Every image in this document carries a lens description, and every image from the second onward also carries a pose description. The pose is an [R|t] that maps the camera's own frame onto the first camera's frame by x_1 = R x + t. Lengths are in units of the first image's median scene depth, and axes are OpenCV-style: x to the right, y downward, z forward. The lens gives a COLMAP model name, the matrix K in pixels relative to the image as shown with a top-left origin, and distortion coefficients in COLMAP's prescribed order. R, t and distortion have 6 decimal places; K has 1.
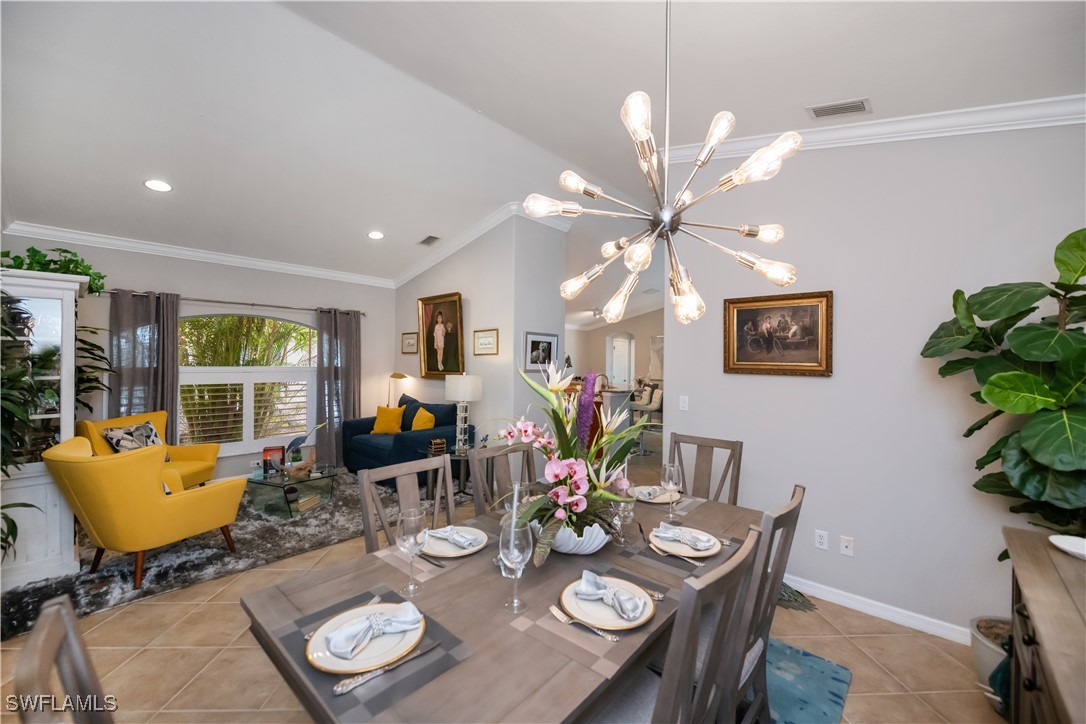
lens RADIAL K [[439.5, 0, 543.0], [0, 439.5, 362.0], [0, 0, 1]] dist [0.025362, -0.000046]
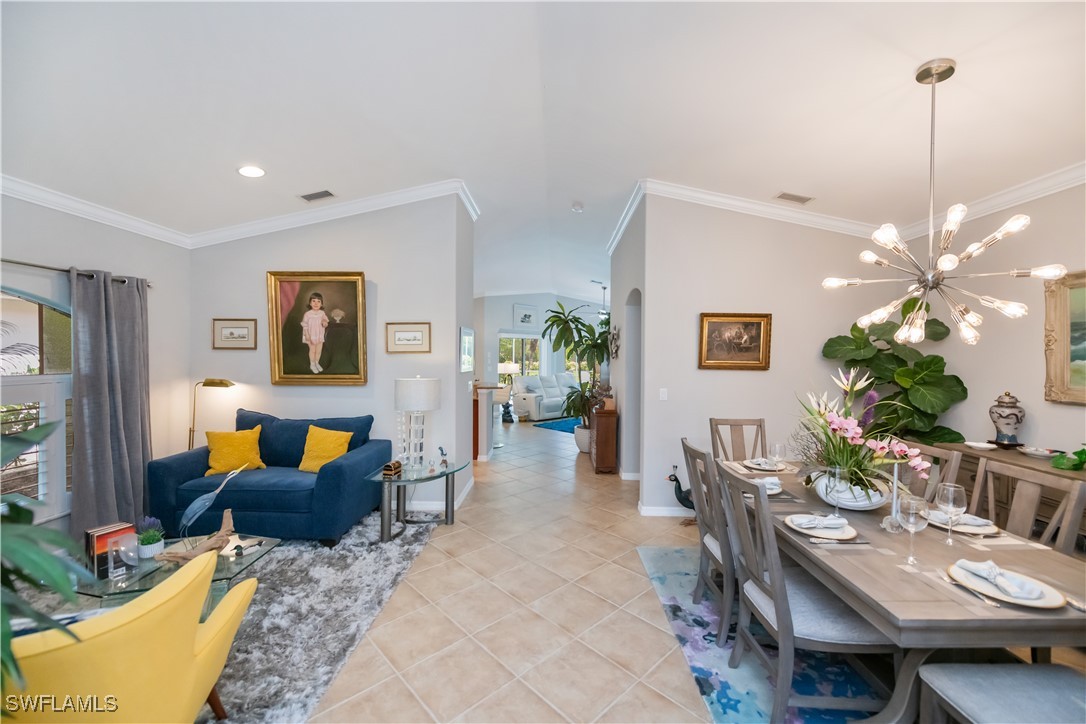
lens RADIAL K [[439.5, 0, 543.0], [0, 439.5, 362.0], [0, 0, 1]] dist [0.025362, -0.000046]
pose [[0.739485, -0.020401, 0.672864, -0.478368], [0.003091, 0.999633, 0.026912, -0.019514], [-0.673166, -0.017822, 0.739277, 0.204324]]
